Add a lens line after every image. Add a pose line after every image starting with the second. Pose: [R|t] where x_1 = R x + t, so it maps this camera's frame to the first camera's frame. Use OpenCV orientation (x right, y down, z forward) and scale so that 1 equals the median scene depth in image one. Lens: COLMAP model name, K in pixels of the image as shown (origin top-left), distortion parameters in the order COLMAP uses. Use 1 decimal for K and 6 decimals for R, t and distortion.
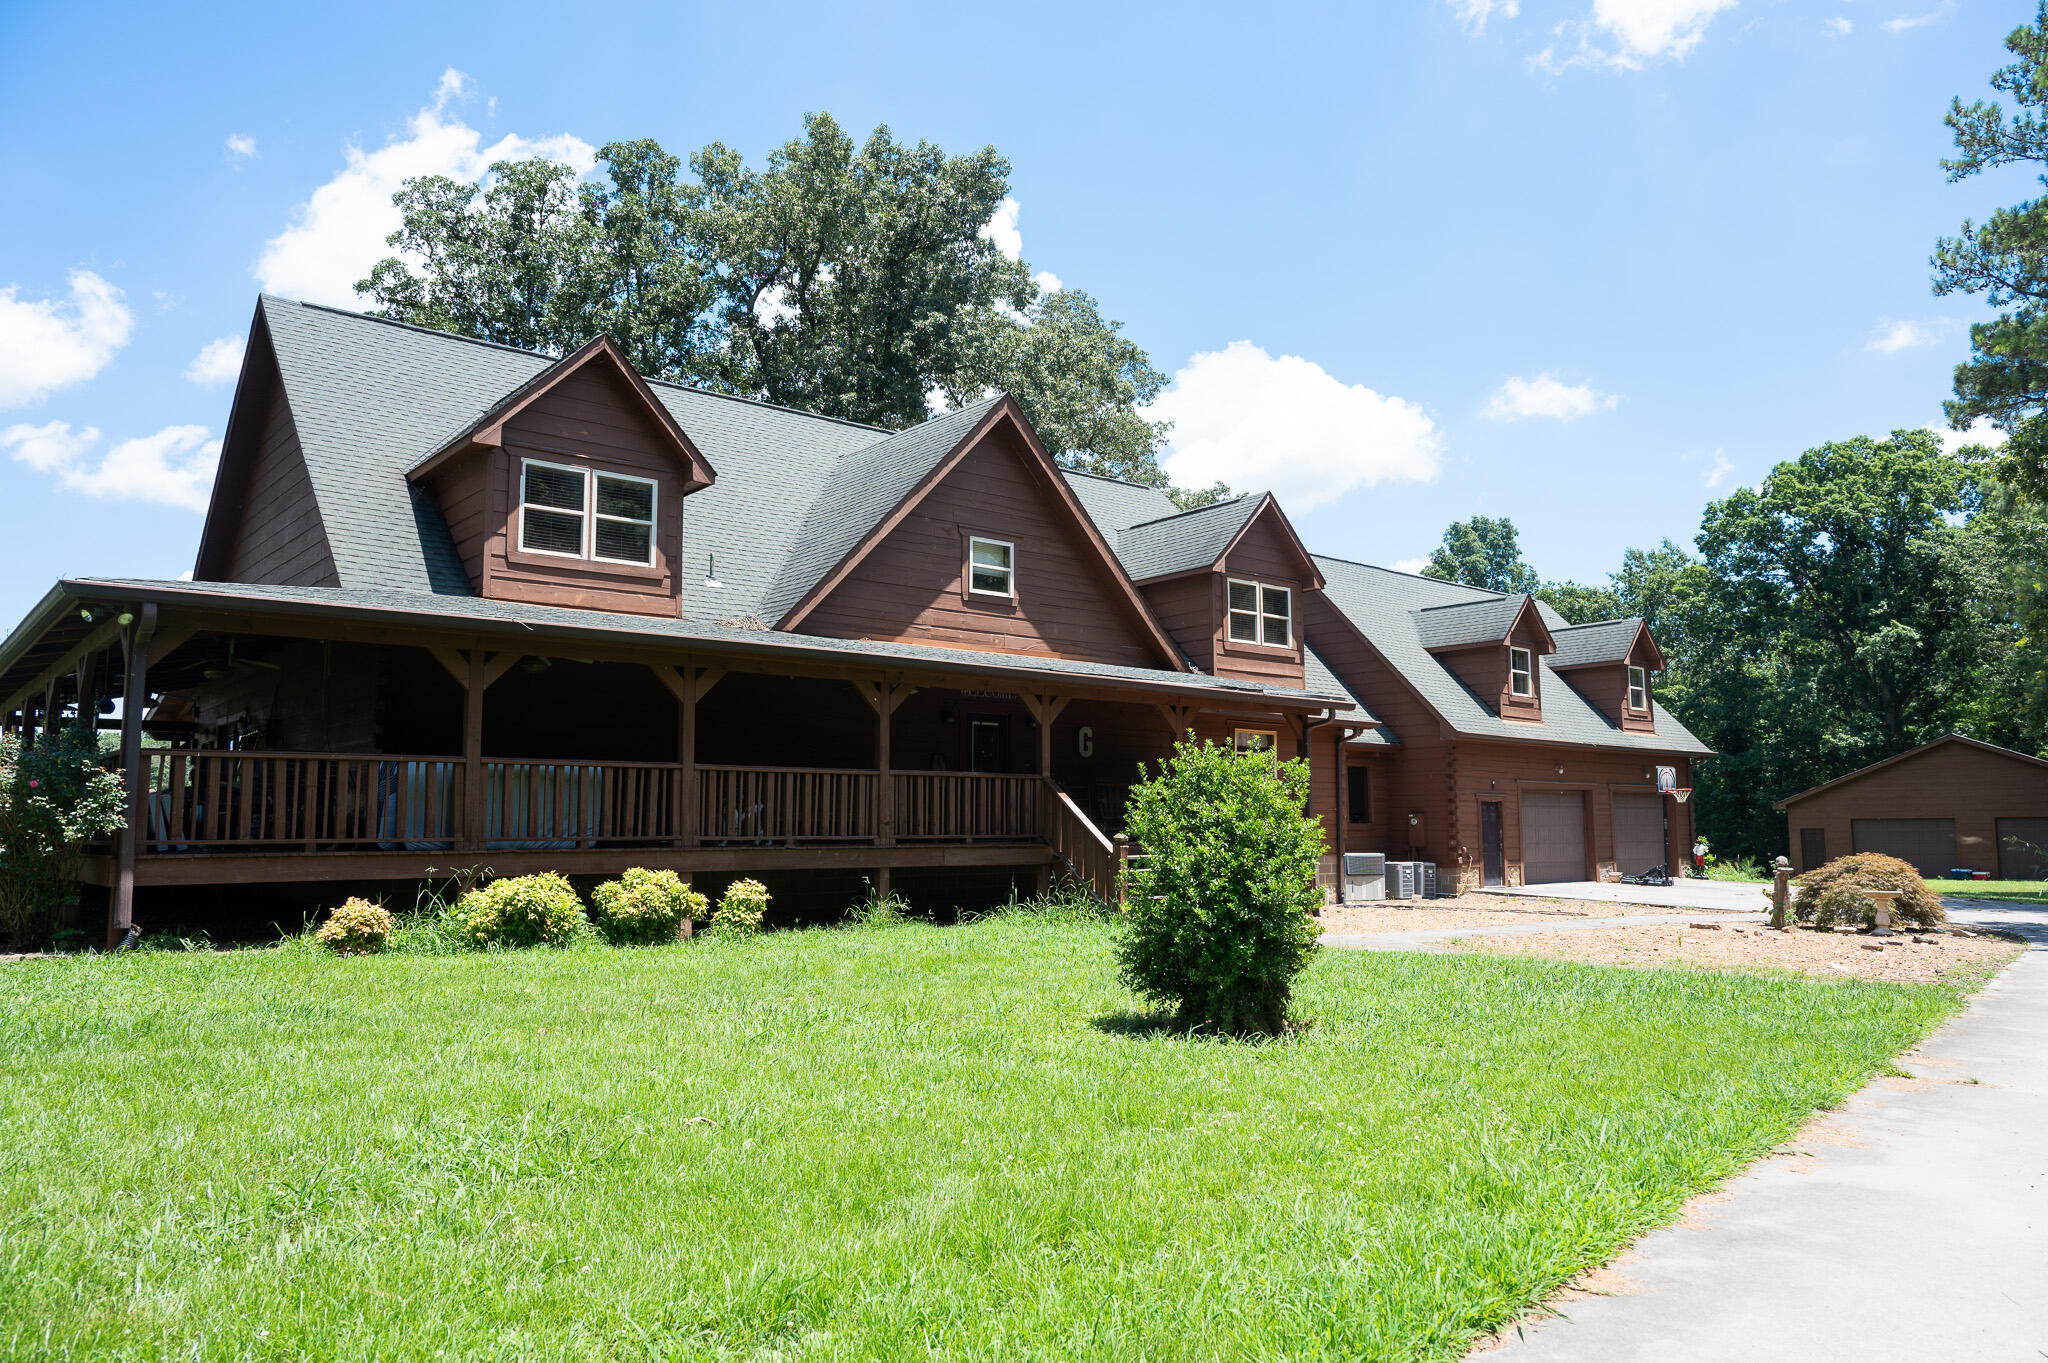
lens RADIAL K [[1403.4, 0, 1024.0], [0, 1403.4, 681.5], [0, 0, 1]] dist [-0.005985, 0.000210]
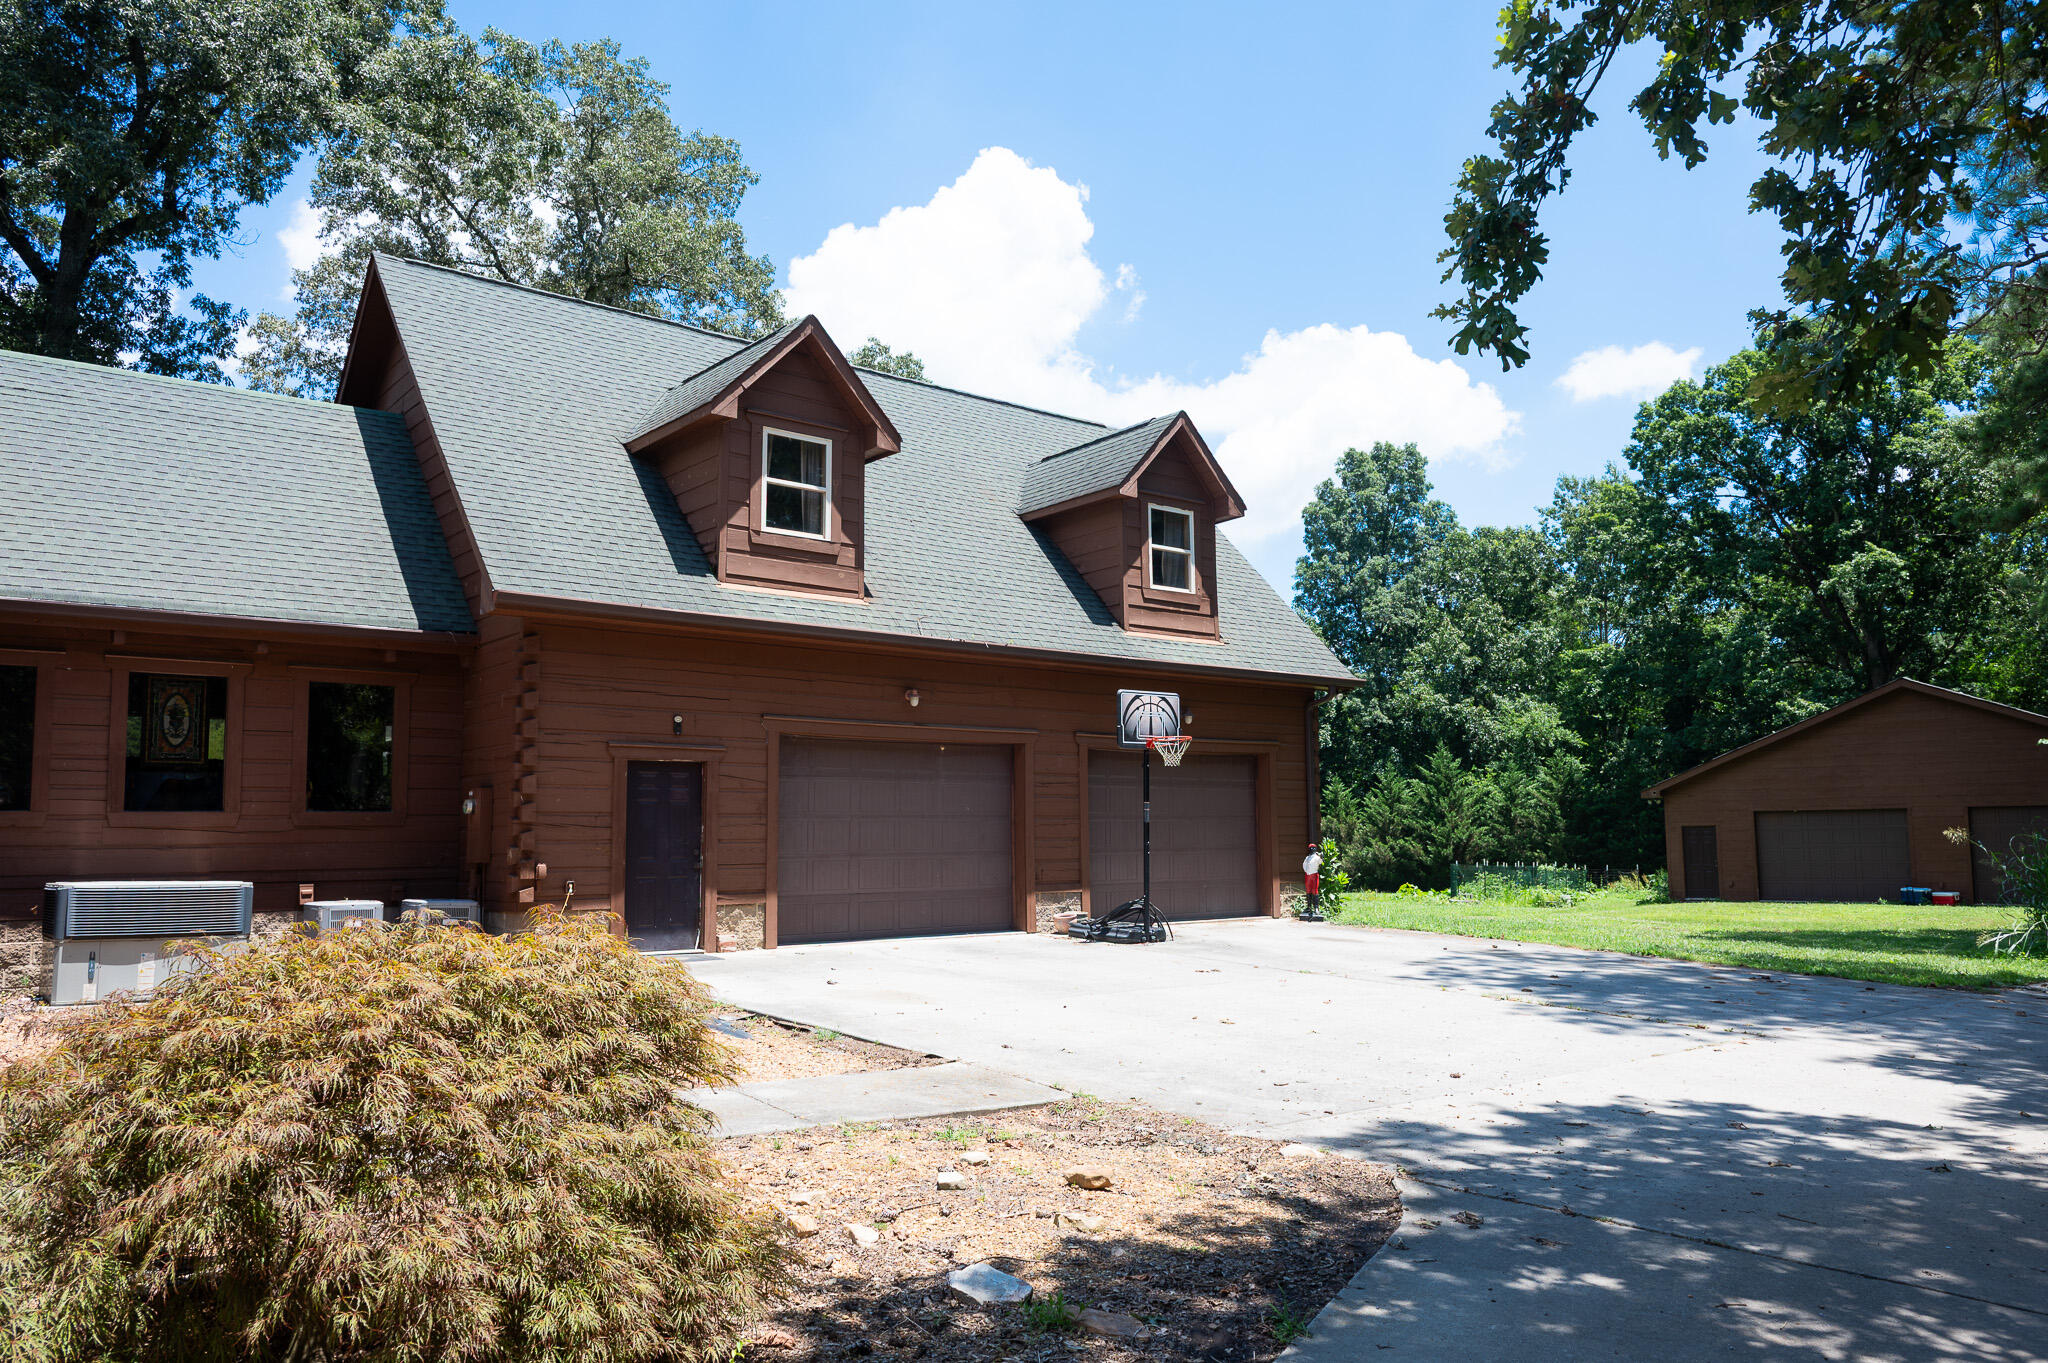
lens RADIAL K [[1455.3, 0, 1023.6], [0, 1455.3, 700.4], [0, 0, 1]] dist [-0.006943, -0.000620]
pose [[0.999741, -0.007247, -0.021585, 0.183650], [0.007497, 0.999905, 0.011534, 0.024869], [0.021499, -0.011693, 0.999700, 0.217558]]
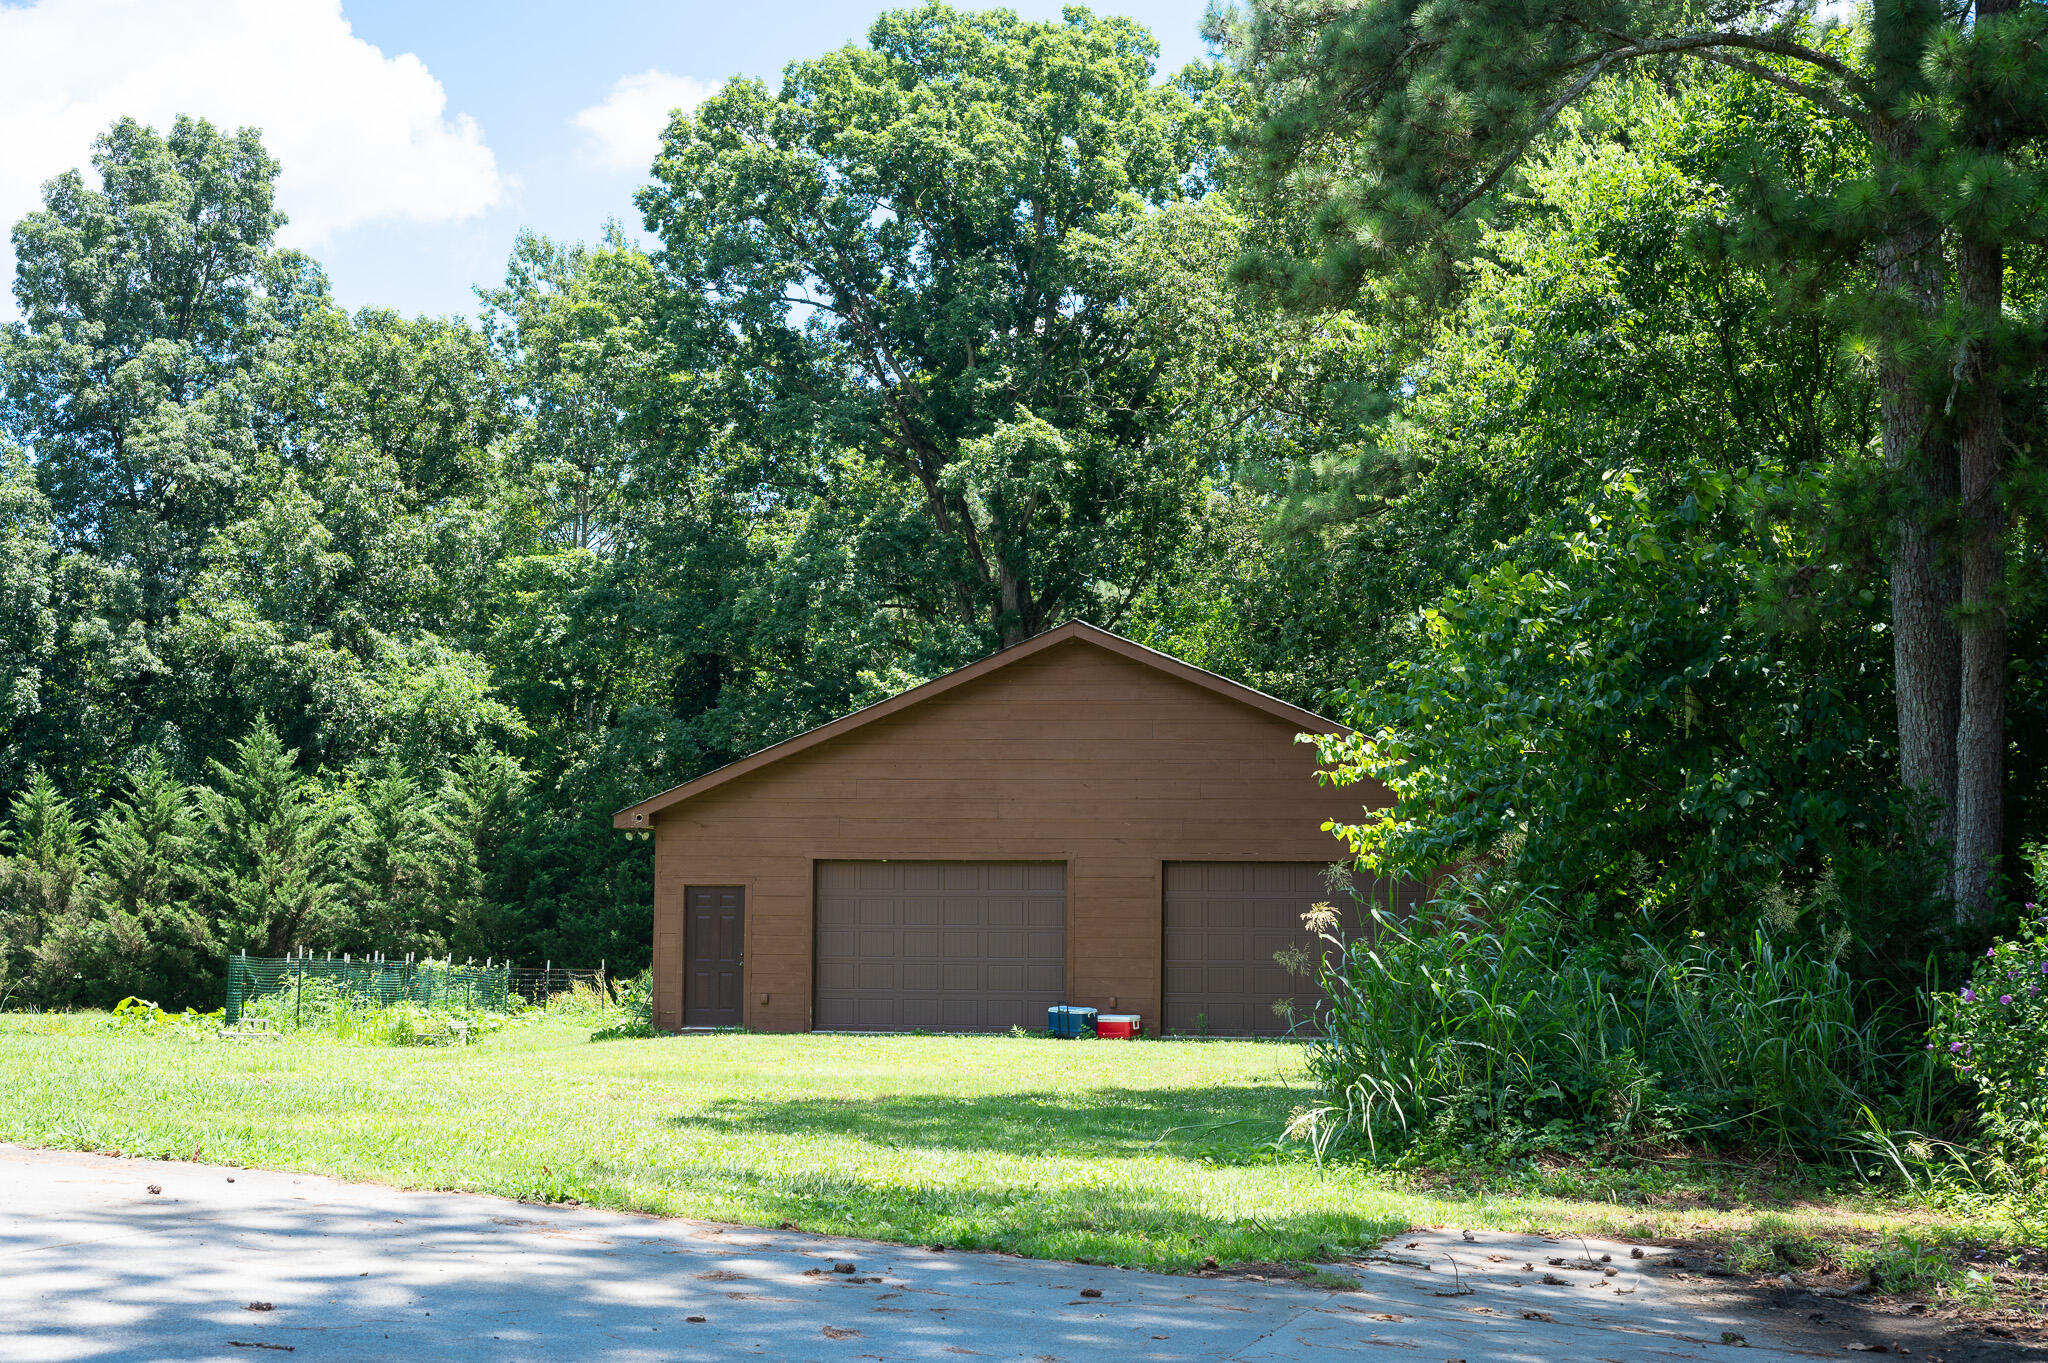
lens RADIAL K [[2625.3, 0, 1024.0], [0, 2625.3, 681.5], [0, 0, 1]] dist [0.007345, 0.020984]
pose [[0.864207, 0.055833, 0.500029, 0.217970], [-0.066280, 0.997796, 0.003140, 0.034462], [-0.498751, -0.035855, 0.866003, 0.294218]]
